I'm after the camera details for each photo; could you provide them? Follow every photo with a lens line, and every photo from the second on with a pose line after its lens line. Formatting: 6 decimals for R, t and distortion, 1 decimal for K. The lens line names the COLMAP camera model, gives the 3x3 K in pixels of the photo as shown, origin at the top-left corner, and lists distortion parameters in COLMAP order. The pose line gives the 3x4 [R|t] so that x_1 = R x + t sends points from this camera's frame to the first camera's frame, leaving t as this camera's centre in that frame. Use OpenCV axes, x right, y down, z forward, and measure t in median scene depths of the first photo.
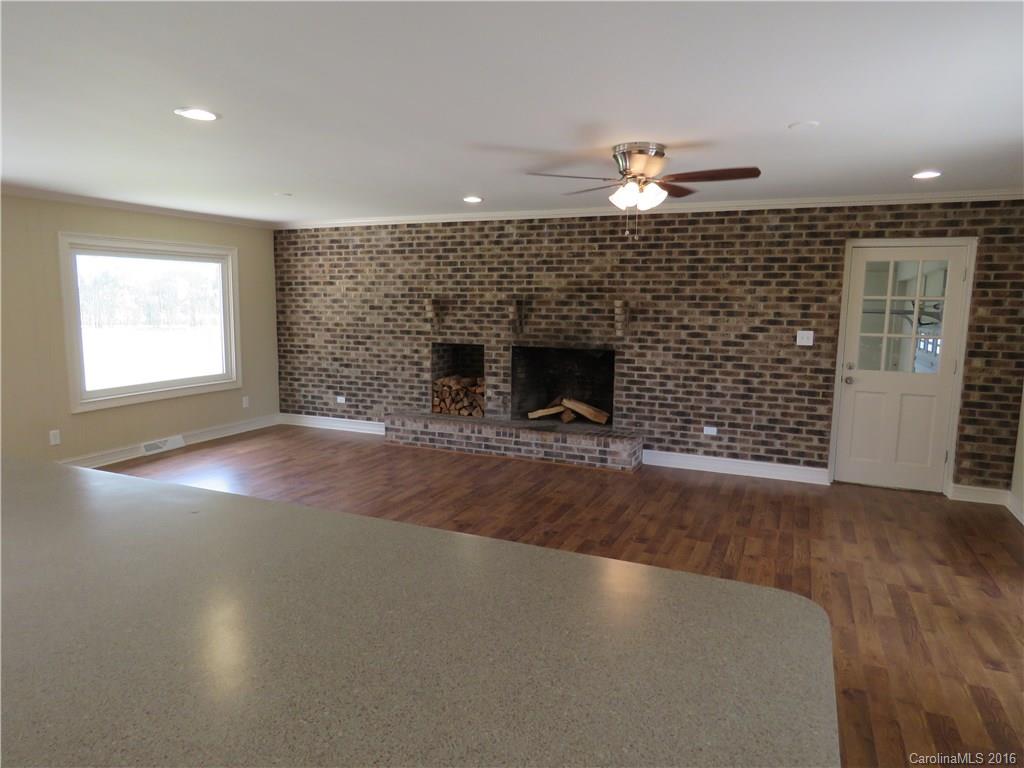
lens RADIAL K [[653.4, 0, 513.3], [0, 653.4, 381.9], [0, 0, 1]] dist [-0.005410, 0.000813]
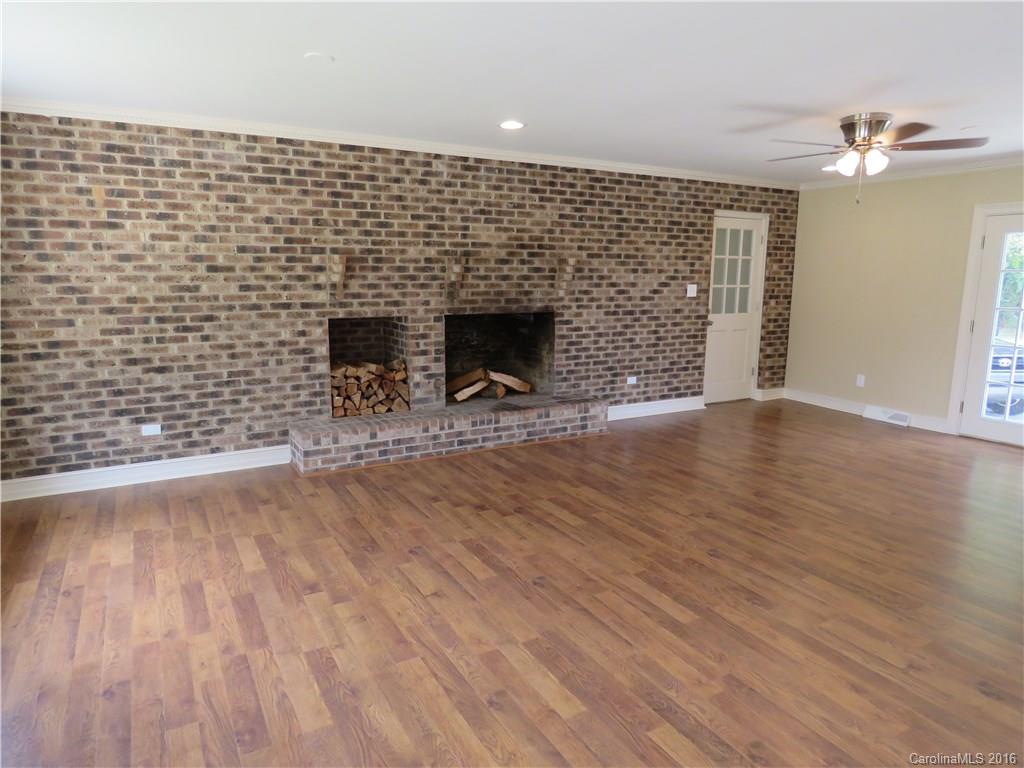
lens RADIAL K [[653.4, 0, 513.3], [0, 653.4, 381.9], [0, 0, 1]] dist [-0.005410, 0.000813]
pose [[0.595589, -0.144550, 0.790176, -0.618177], [0.098388, 0.989397, 0.106835, -0.052975], [-0.797241, 0.014114, 0.603496, 0.464293]]
